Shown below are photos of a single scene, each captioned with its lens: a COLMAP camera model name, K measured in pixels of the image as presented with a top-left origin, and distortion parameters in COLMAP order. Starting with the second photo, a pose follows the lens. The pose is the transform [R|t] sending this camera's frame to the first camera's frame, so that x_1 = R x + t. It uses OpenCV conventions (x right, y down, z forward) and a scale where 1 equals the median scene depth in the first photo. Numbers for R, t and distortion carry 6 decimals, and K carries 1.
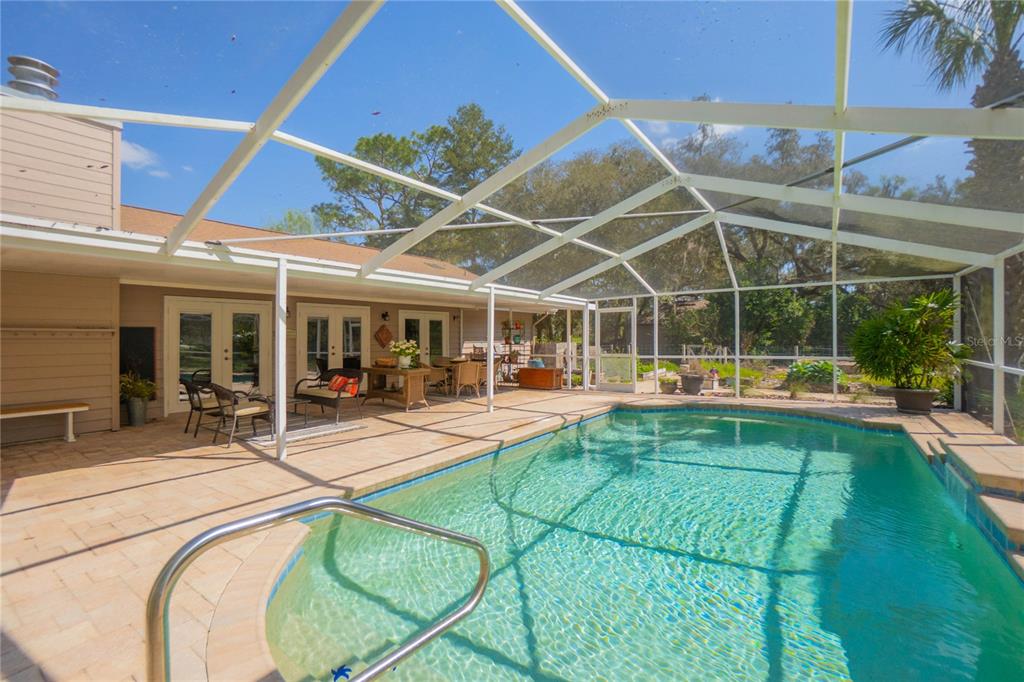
lens RADIAL K [[459.3, 0, 494.3], [0, 459.3, 330.5], [0, 0, 1]] dist [-0.026375, 0.003484]
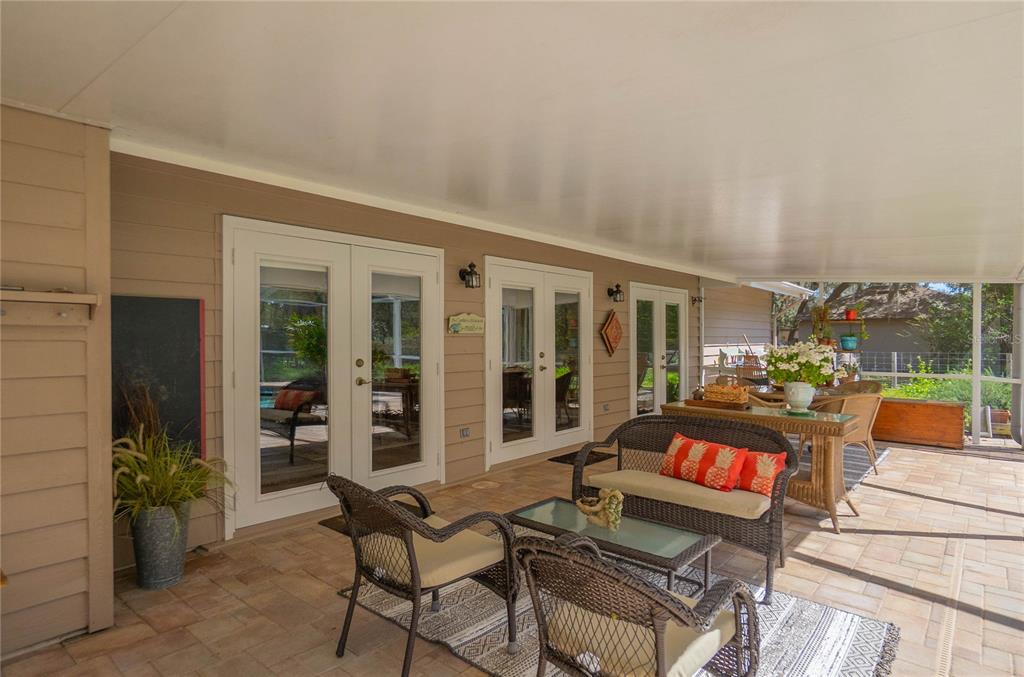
lens RADIAL K [[575.7, 0, 518.2], [0, 575.7, 341.1], [0, 0, 1]] dist [-0.010643, -0.000863]
pose [[0.998525, 0.009307, -0.053494, -0.436500], [-0.008221, 0.999756, 0.020500, 0.013890], [0.053671, -0.020030, 0.998358, 0.512778]]
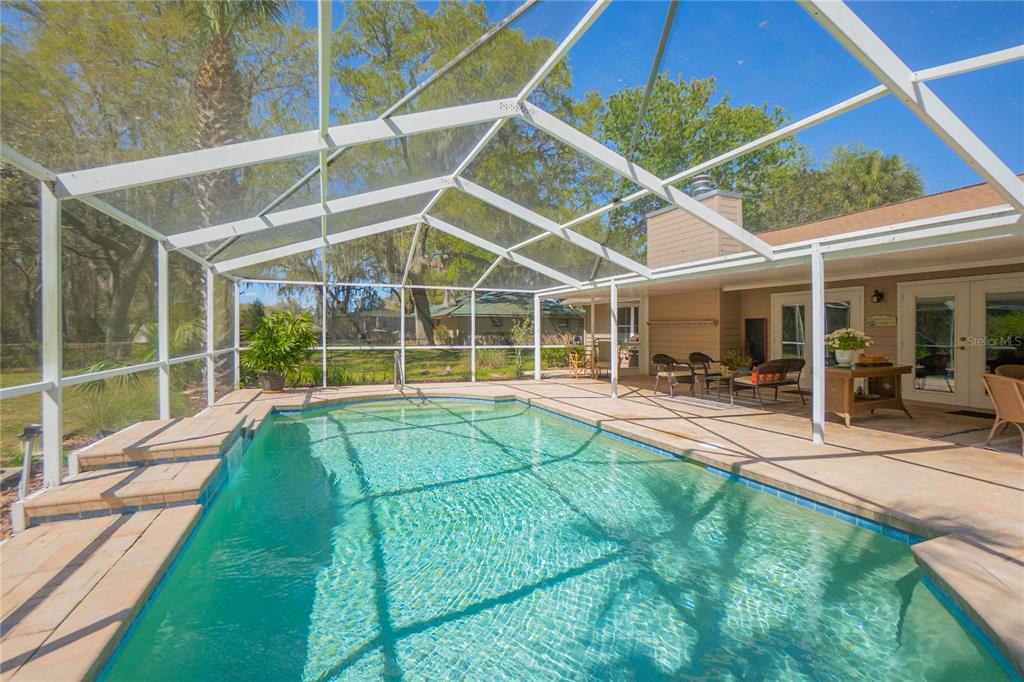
lens RADIAL K [[459.3, 0, 505.7], [0, 459.3, 337.8], [0, 0, 1]] dist [-0.026375, 0.003484]
pose [[-0.537280, 0.022813, -0.843095, 0.737518], [0.019835, 0.999699, 0.014410, 0.015475], [0.843171, -0.008981, -0.537571, 0.997223]]
